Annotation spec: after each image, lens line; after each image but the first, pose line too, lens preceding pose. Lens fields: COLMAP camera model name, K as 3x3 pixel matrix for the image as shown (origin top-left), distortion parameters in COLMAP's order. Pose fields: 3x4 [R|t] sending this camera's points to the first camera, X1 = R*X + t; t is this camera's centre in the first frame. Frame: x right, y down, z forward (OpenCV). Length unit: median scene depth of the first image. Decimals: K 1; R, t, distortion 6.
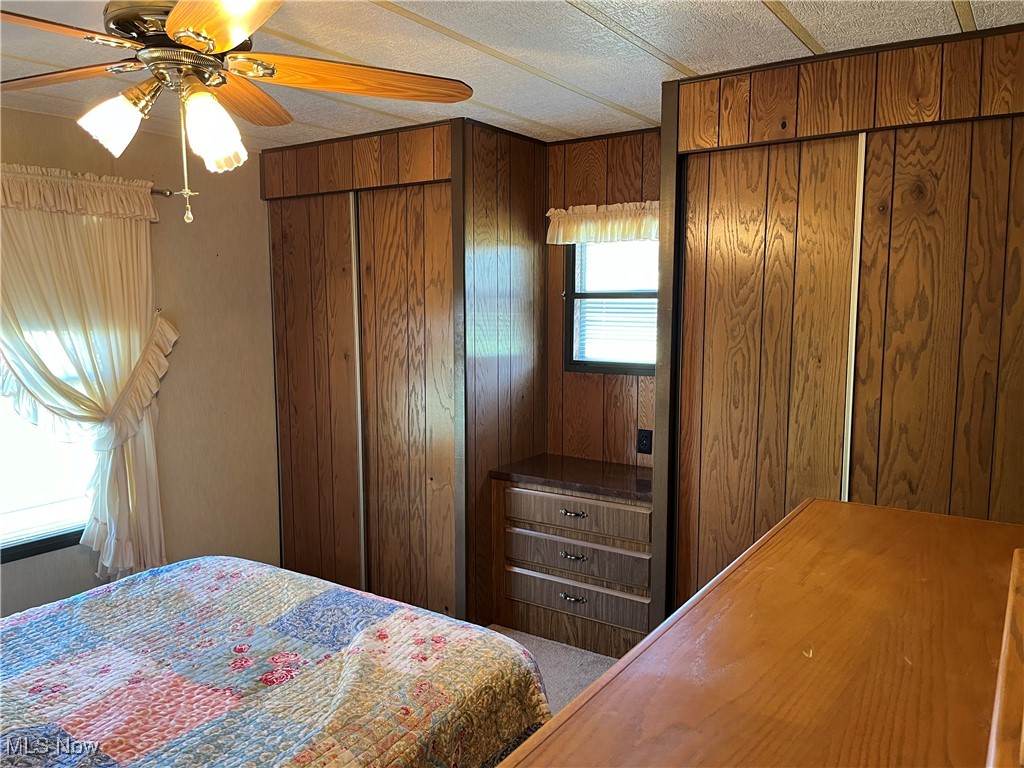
lens RADIAL K [[789.2, 0, 516.5], [0, 789.2, 389.5], [0, 0, 1]] dist [0.065890, -0.108268]
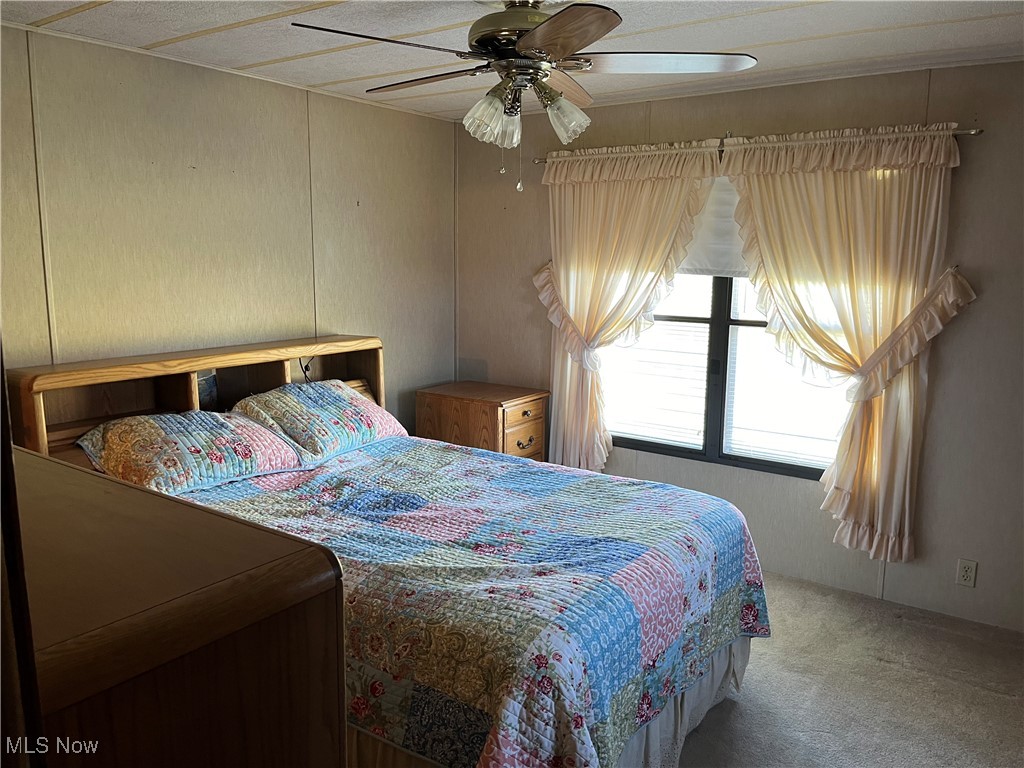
lens RADIAL K [[760.4, 0, 490.4], [0, 760.4, 384.7], [0, 0, 1]] dist [0.008859, 0.002062]
pose [[-0.033191, 0.175166, -0.983979, 0.505351], [-0.126939, 0.975810, 0.177994, -0.066989], [0.991355, 0.130813, -0.010153, 0.590823]]
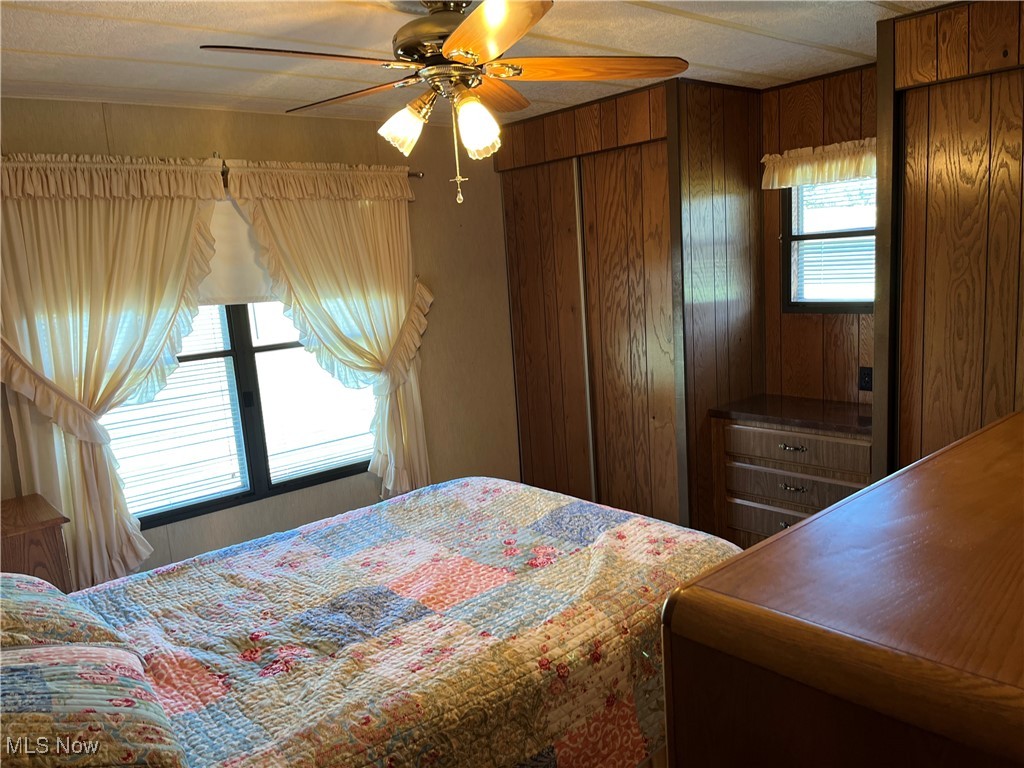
lens RADIAL K [[789.2, 0, 516.5], [0, 789.2, 389.5], [0, 0, 1]] dist [0.065890, -0.108268]
pose [[0.963717, -0.019053, -0.266247, 0.001121], [0.034213, 0.998039, 0.052420, 0.012890], [0.264726, -0.059627, 0.962478, -0.118373]]
